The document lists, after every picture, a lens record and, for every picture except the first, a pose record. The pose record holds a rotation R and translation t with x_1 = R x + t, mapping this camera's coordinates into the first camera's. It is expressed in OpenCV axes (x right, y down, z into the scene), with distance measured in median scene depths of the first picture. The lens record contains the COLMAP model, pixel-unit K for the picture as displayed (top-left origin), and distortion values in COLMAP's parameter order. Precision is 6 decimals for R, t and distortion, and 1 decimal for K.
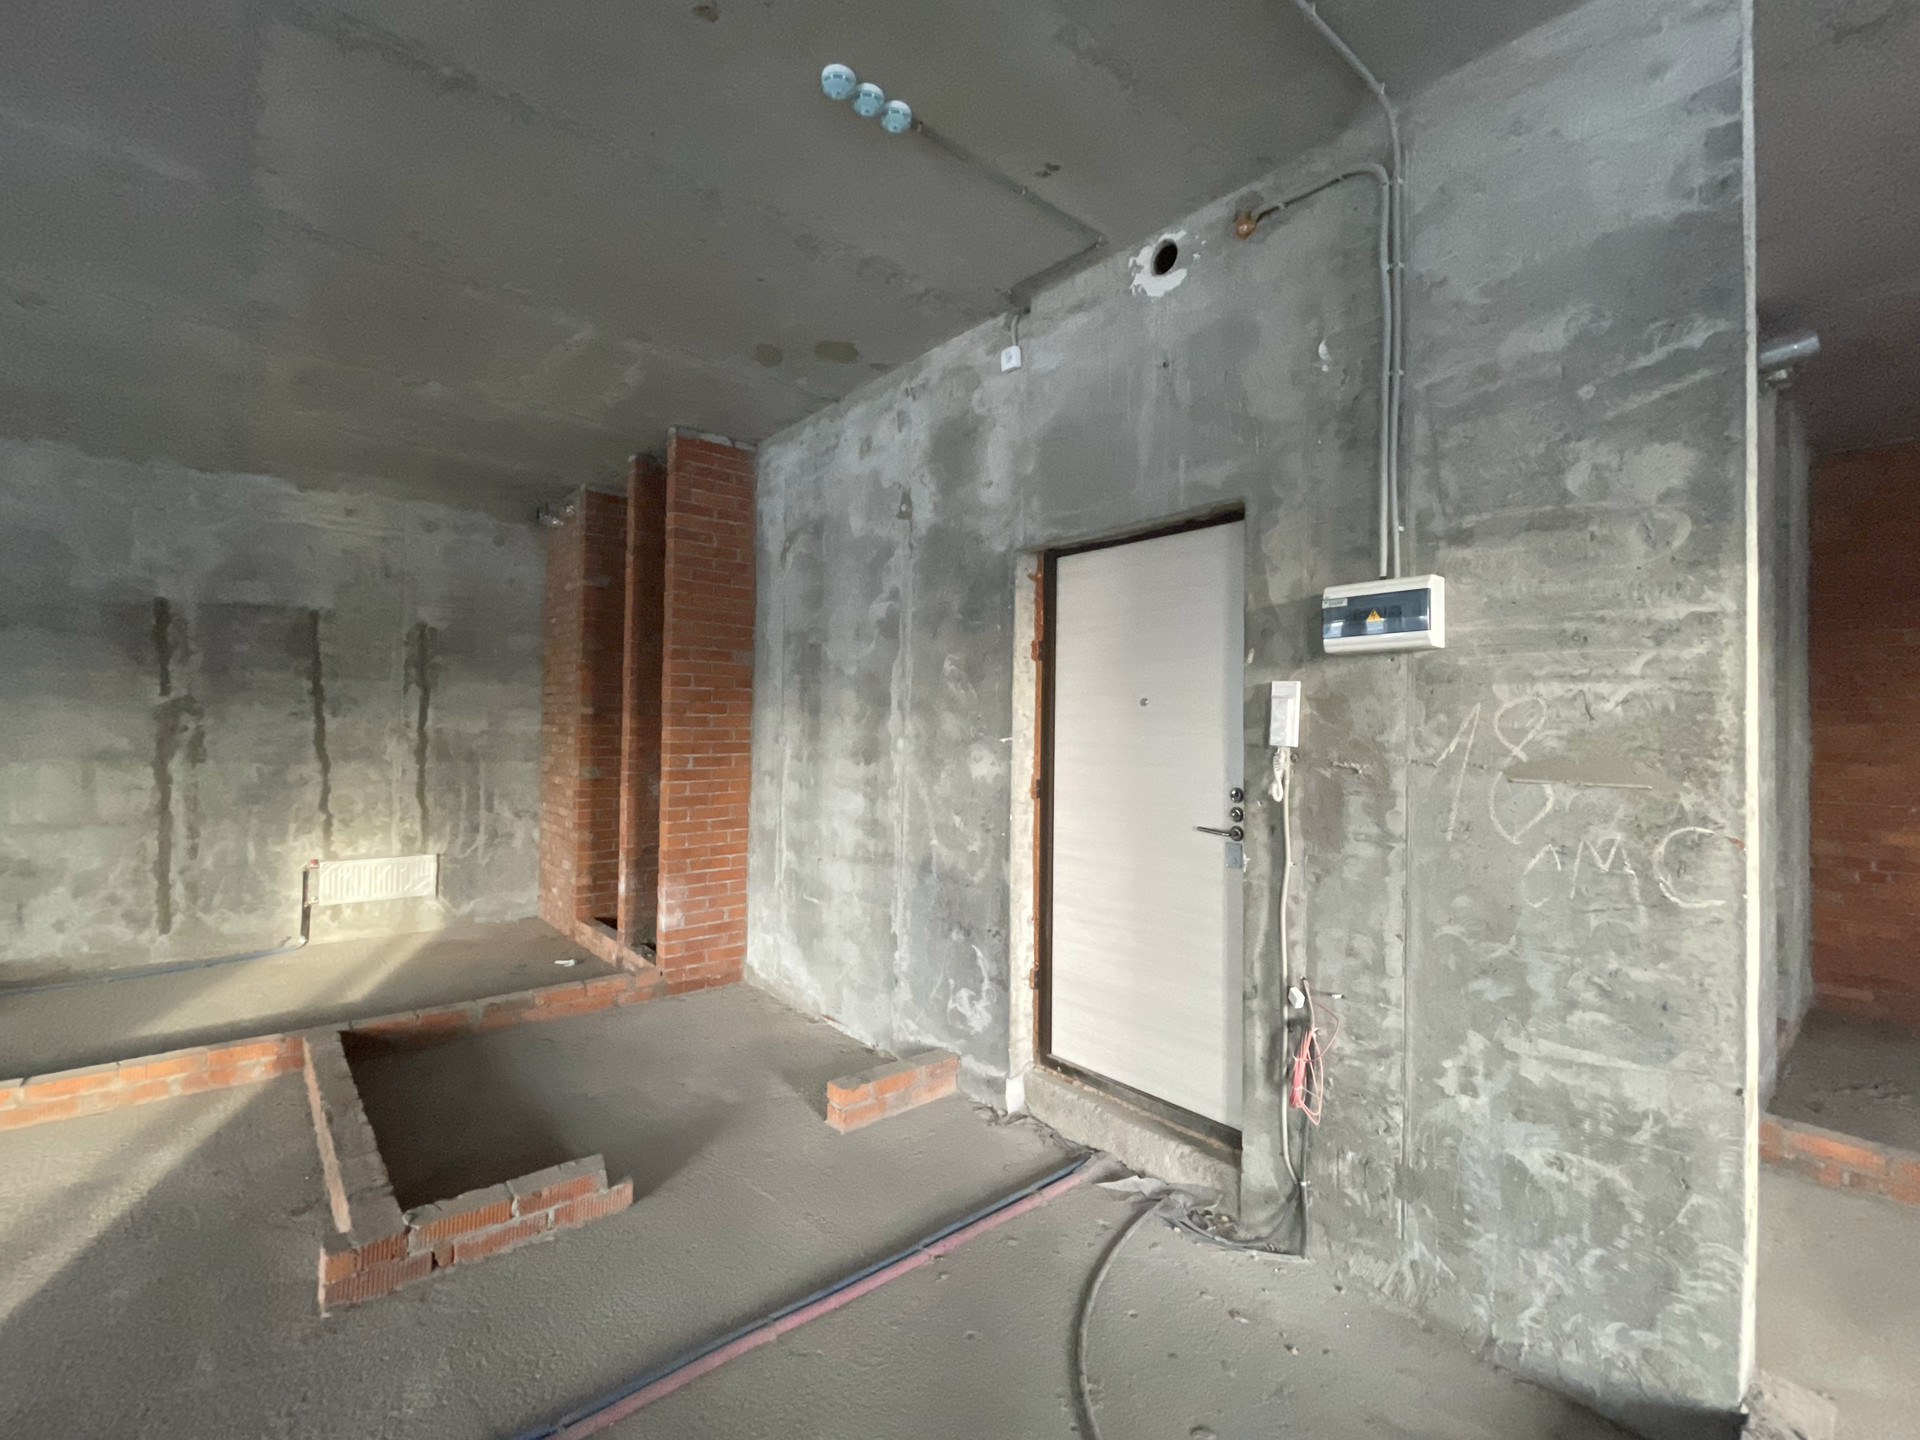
lens RADIAL K [[839.0, 0, 952.1], [0, 839.0, 718.1], [0, 0, 1]] dist [-0.000592, -0.000487]
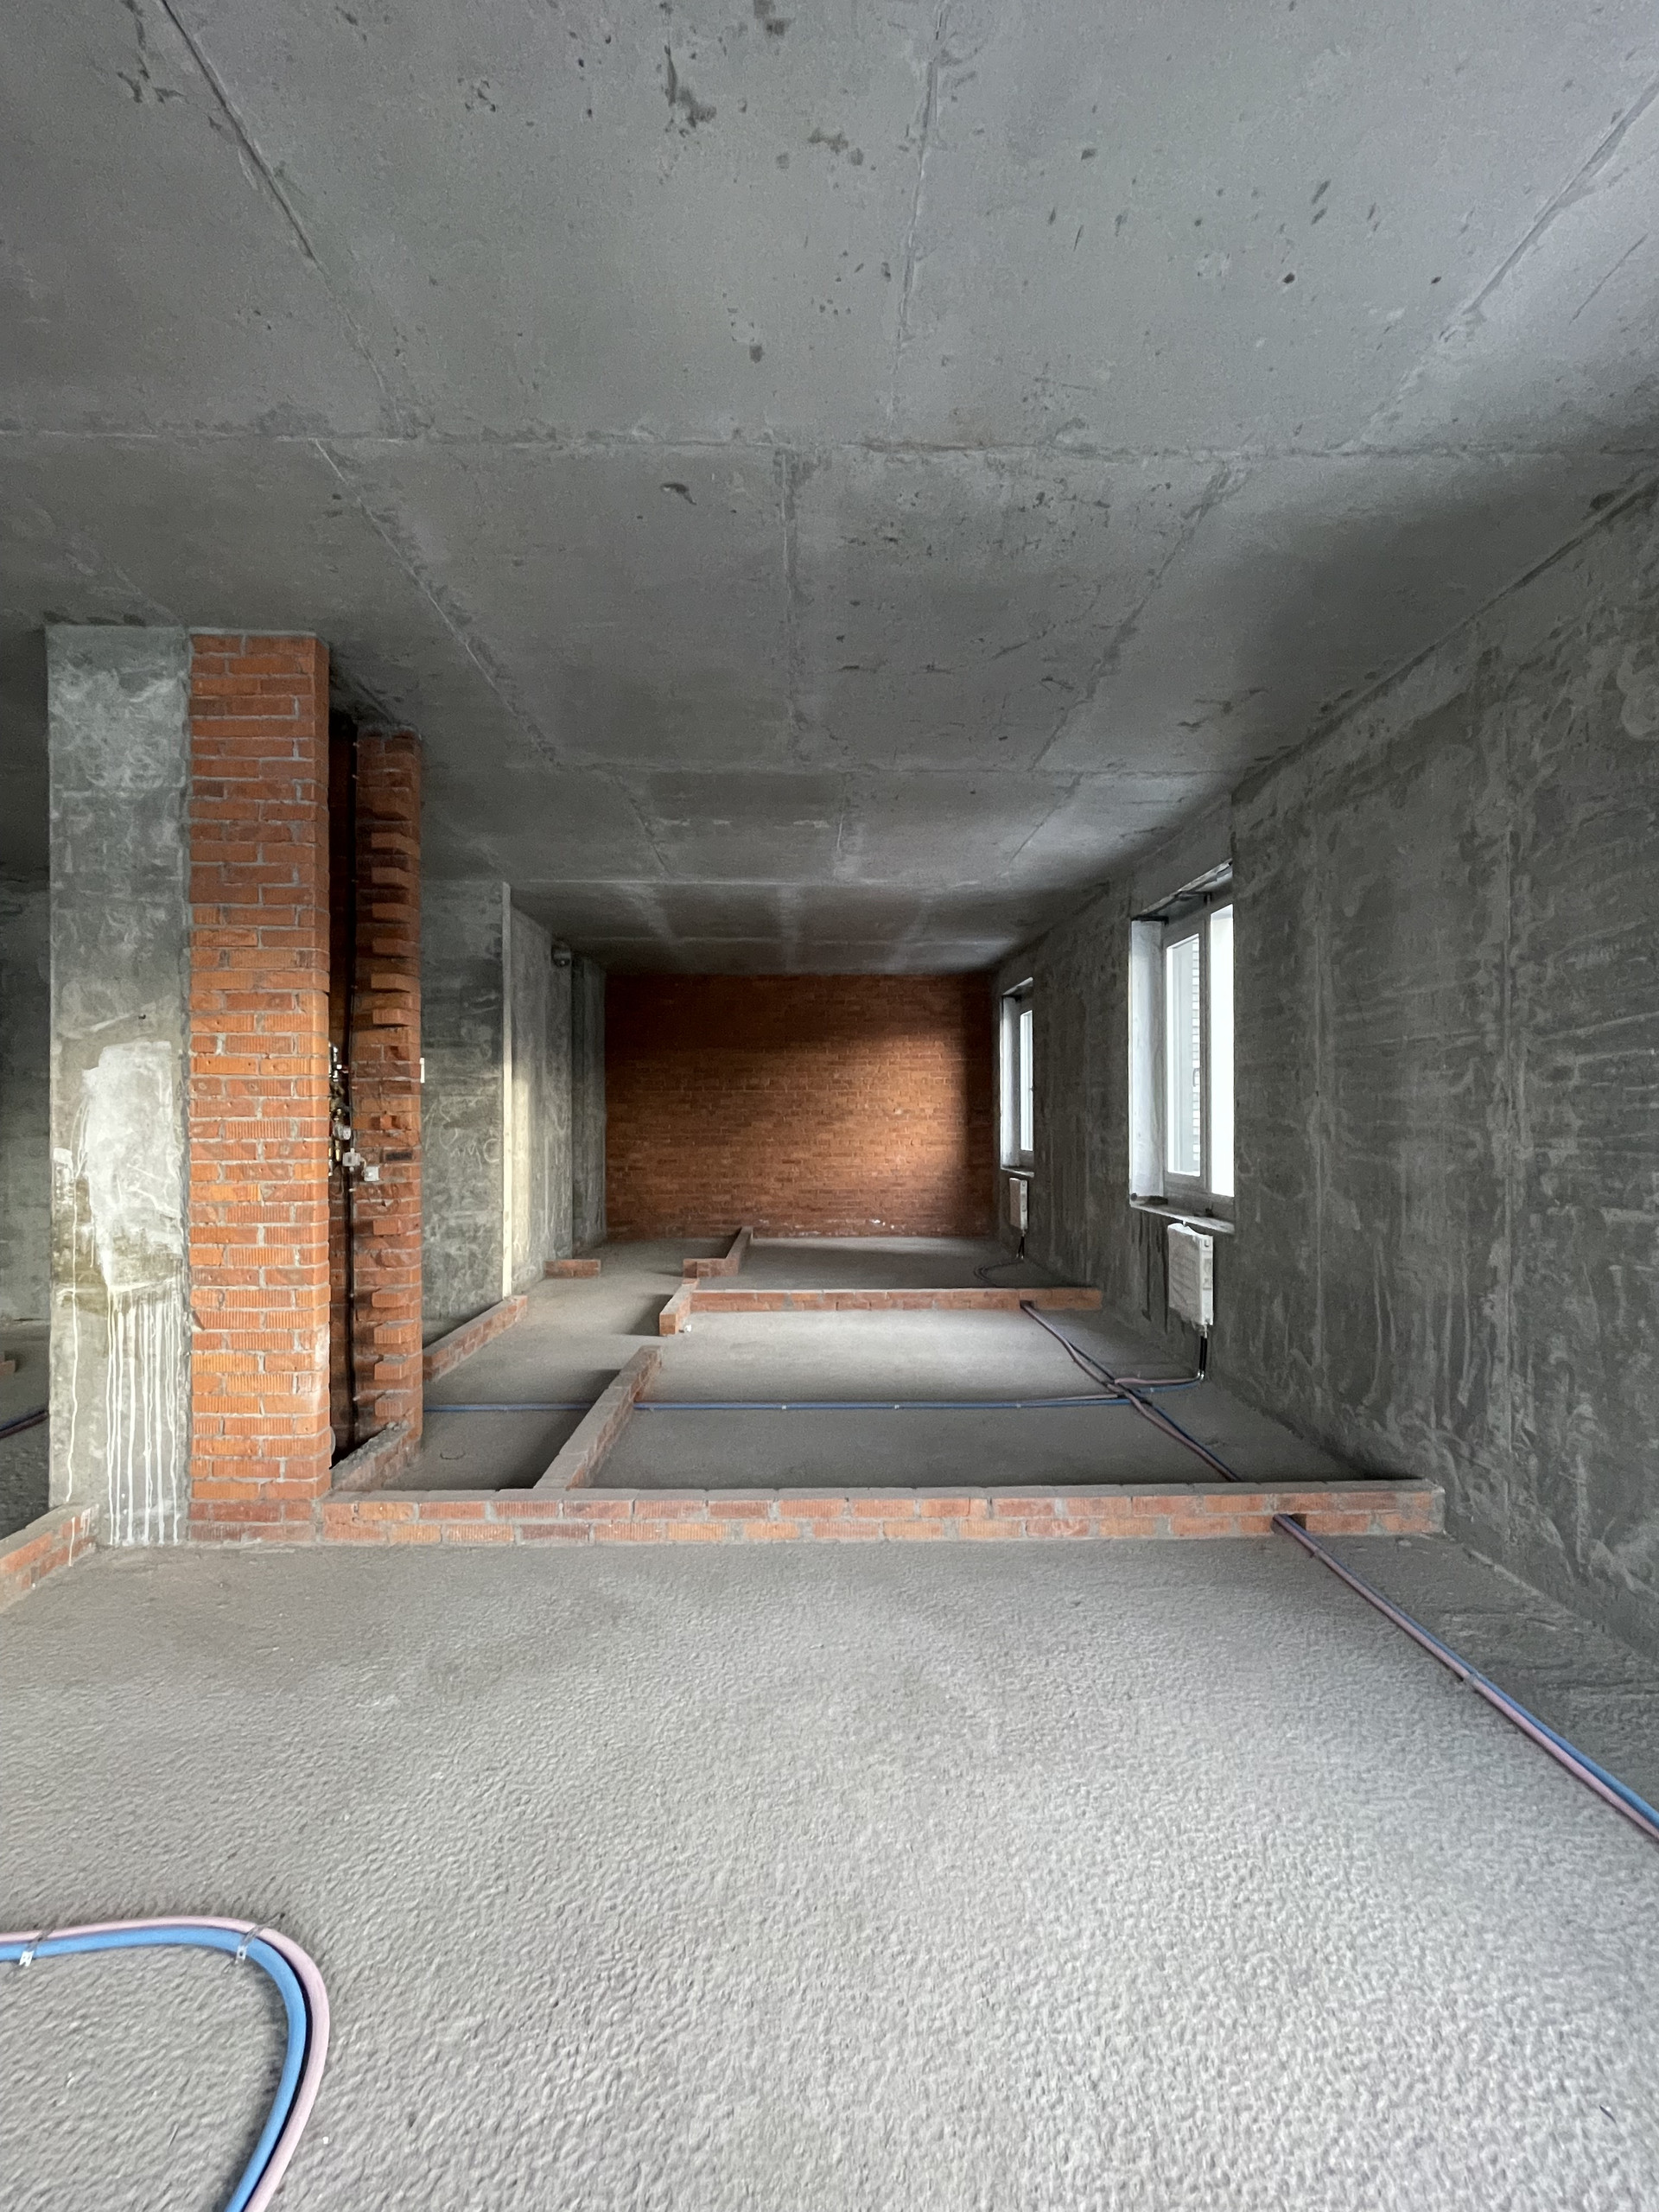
lens RADIAL K [[966.5, 0, 831.9], [0, 966.5, 1107.1], [0, 0, 1]] dist [-0.000592, -0.000487]
pose [[0.628321, -0.013620, 0.777835, -1.200658], [-0.000616, 0.999838, 0.018005, -0.067934], [-0.777954, -0.011792, 0.628210, -2.336047]]
